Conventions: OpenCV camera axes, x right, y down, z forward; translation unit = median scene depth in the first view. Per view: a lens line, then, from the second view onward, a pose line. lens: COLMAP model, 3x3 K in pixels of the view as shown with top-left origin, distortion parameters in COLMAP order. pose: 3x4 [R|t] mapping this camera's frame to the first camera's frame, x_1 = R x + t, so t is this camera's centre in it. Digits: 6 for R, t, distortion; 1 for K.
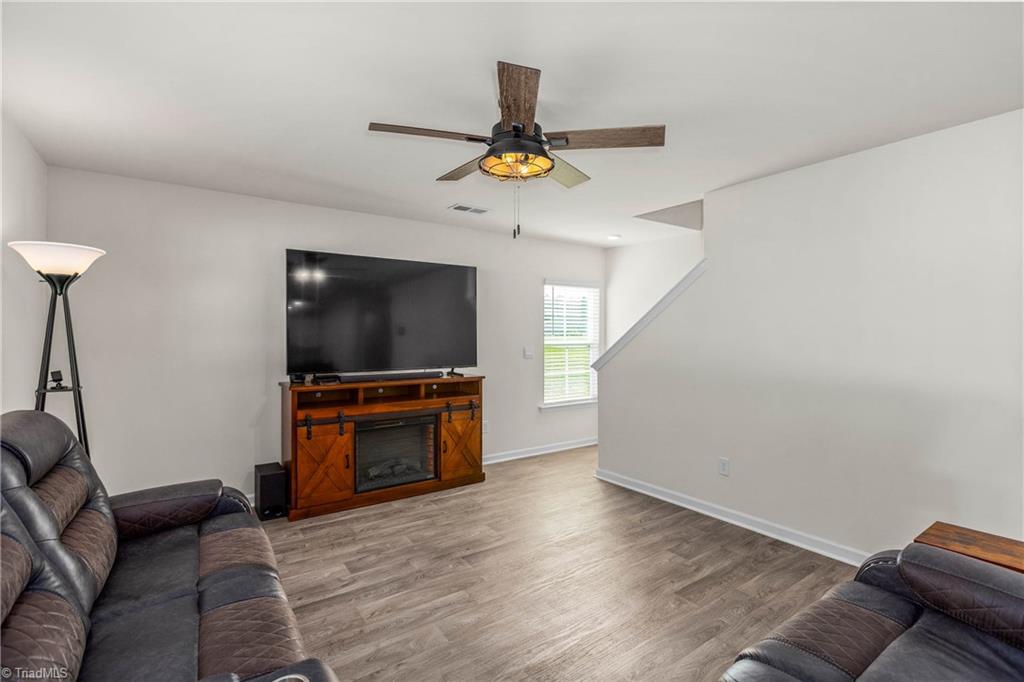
lens RADIAL K [[478.5, 0, 509.1], [0, 478.5, 337.9], [0, 0, 1]] dist [0.001894, 0.000745]
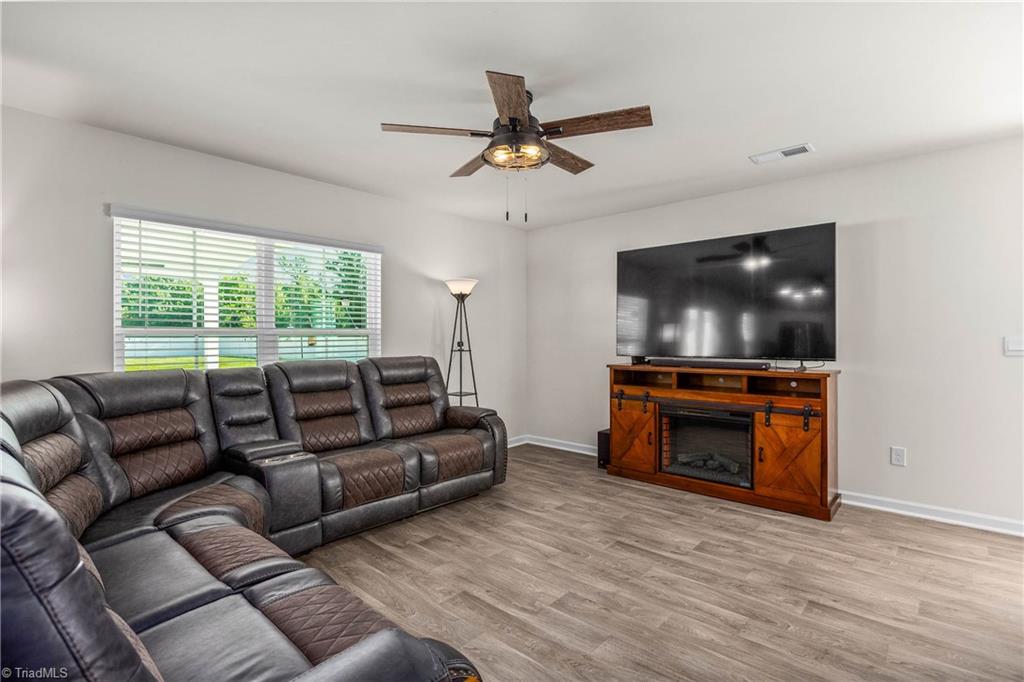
lens RADIAL K [[478.5, 0, 509.1], [0, 478.5, 337.9], [0, 0, 1]] dist [0.001894, 0.000745]
pose [[0.220522, -0.003804, -0.975375, 0.645336], [-0.003882, 0.999981, -0.004777, 0.038181], [0.975374, 0.004840, 0.220503, 0.451216]]
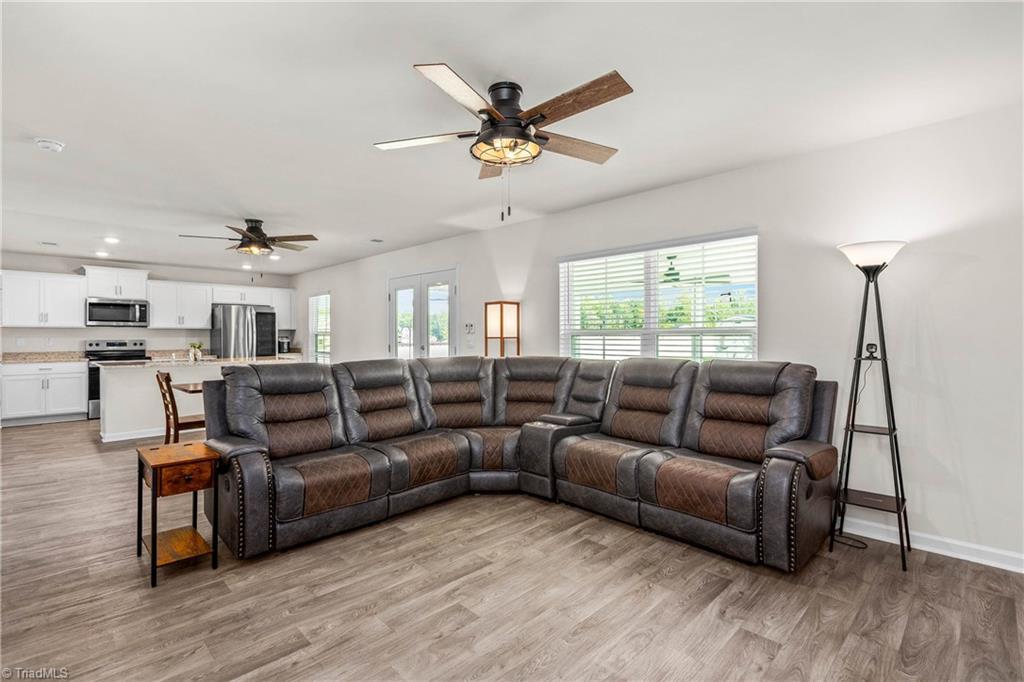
lens RADIAL K [[478.5, 0, 509.1], [0, 478.5, 337.9], [0, 0, 1]] dist [0.001894, 0.000745]
pose [[-0.986124, -0.000072, -0.166013, 0.111519], [-0.002202, 0.999918, 0.012647, 0.024222], [0.165998, 0.012837, -0.986043, 1.236343]]
